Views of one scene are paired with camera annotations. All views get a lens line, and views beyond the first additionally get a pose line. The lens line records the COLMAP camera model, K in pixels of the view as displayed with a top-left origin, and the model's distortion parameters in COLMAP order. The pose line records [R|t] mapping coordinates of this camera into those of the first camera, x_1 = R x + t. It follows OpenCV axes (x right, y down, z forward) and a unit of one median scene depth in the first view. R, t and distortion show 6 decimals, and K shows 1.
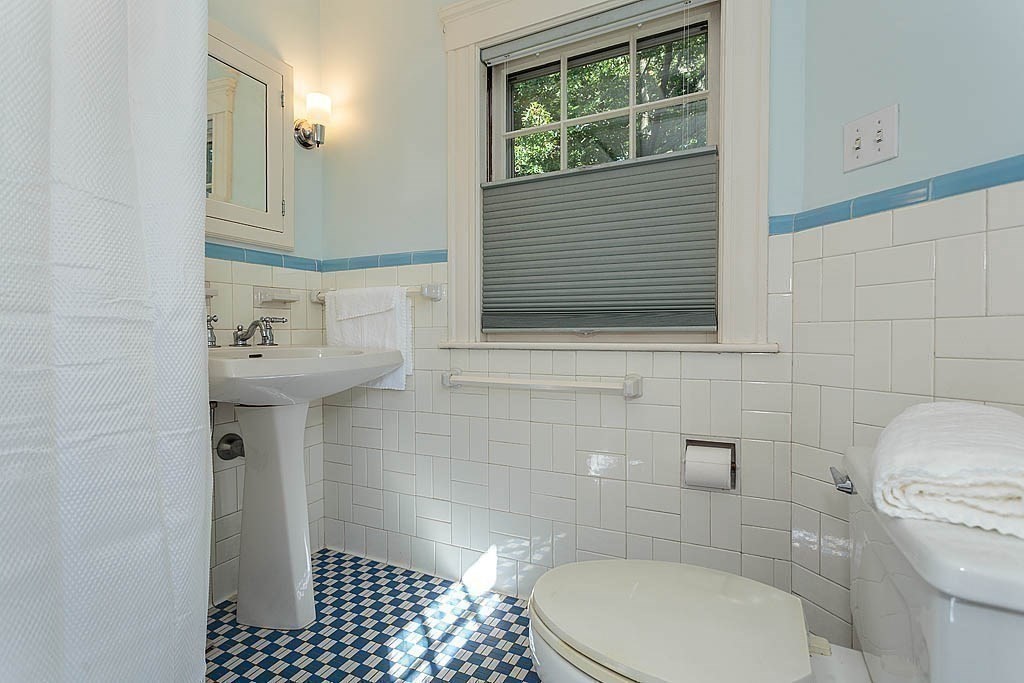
lens RADIAL K [[484.3, 0, 505.3], [0, 484.3, 341.4], [0, 0, 1]] dist [0.003471, 0.000873]
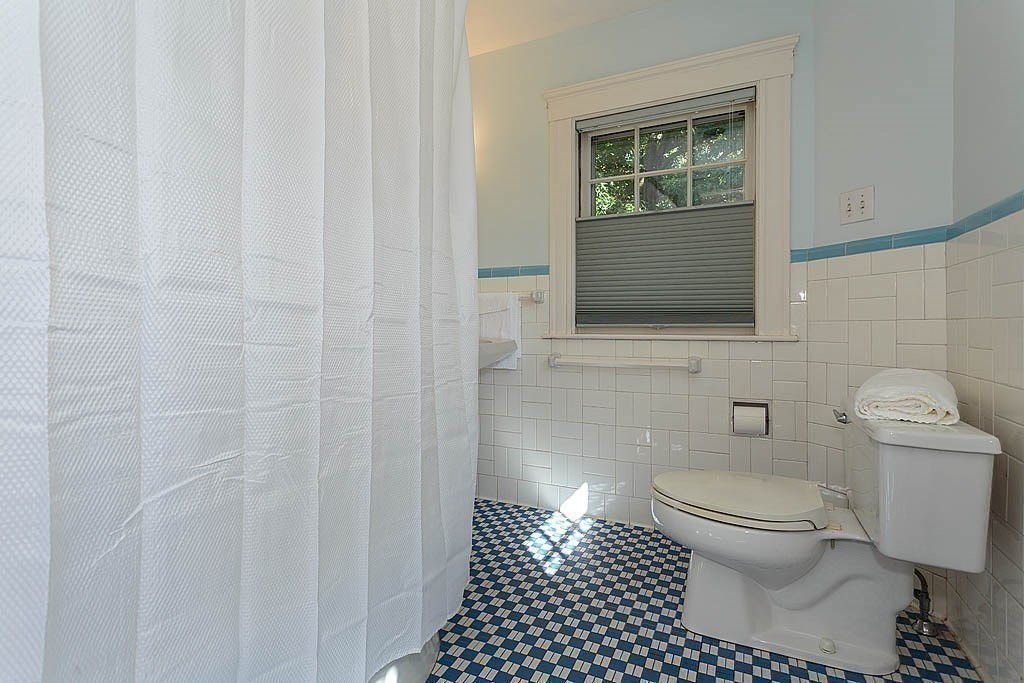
lens RADIAL K [[475.5, 0, 508.7], [0, 475.5, 325.2], [0, 0, 1]] dist [0.001576, 0.000332]
pose [[0.999957, 0.003681, -0.008526, -0.256641], [-0.003836, 0.999825, -0.018291, 0.002780], [0.008457, 0.018323, 0.999796, -0.385402]]
